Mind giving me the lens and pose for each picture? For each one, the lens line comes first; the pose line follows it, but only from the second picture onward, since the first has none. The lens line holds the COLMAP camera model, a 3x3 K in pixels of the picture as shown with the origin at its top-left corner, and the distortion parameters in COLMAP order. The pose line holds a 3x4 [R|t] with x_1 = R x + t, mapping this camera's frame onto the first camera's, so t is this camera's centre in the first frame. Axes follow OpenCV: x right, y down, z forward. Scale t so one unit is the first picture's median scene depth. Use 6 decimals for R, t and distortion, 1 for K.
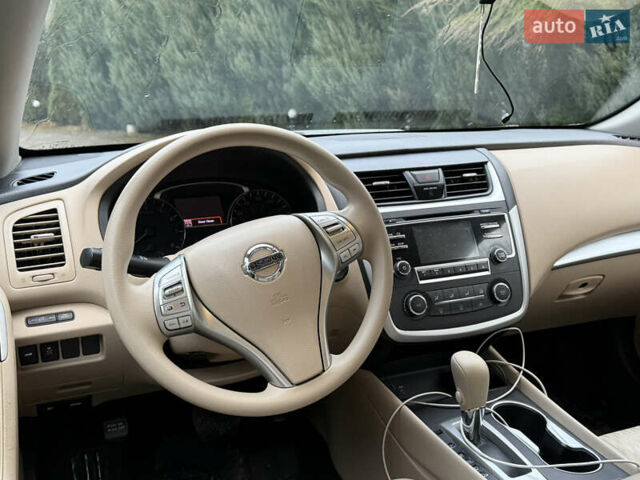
lens RADIAL K [[630.5, 0, 320.0], [0, 630.5, 240.0], [0, 0, 1]] dist [0.202225, -0.448525]
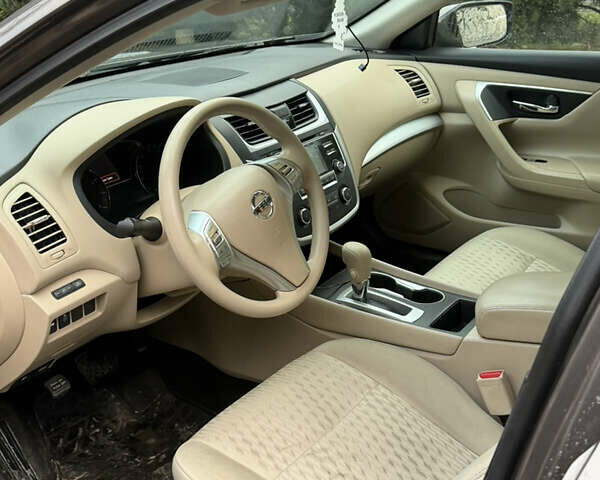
lens RADIAL K [[794.0, 0, 300.0], [0, 794.0, 240.0], [0, 0, 1]] dist [0.108731, -0.058556]
pose [[0.831650, -0.208049, 0.514853, -0.672127], [0.134200, 0.974981, 0.177208, -0.132909], [-0.538840, -0.078282, 0.838763, -0.332024]]
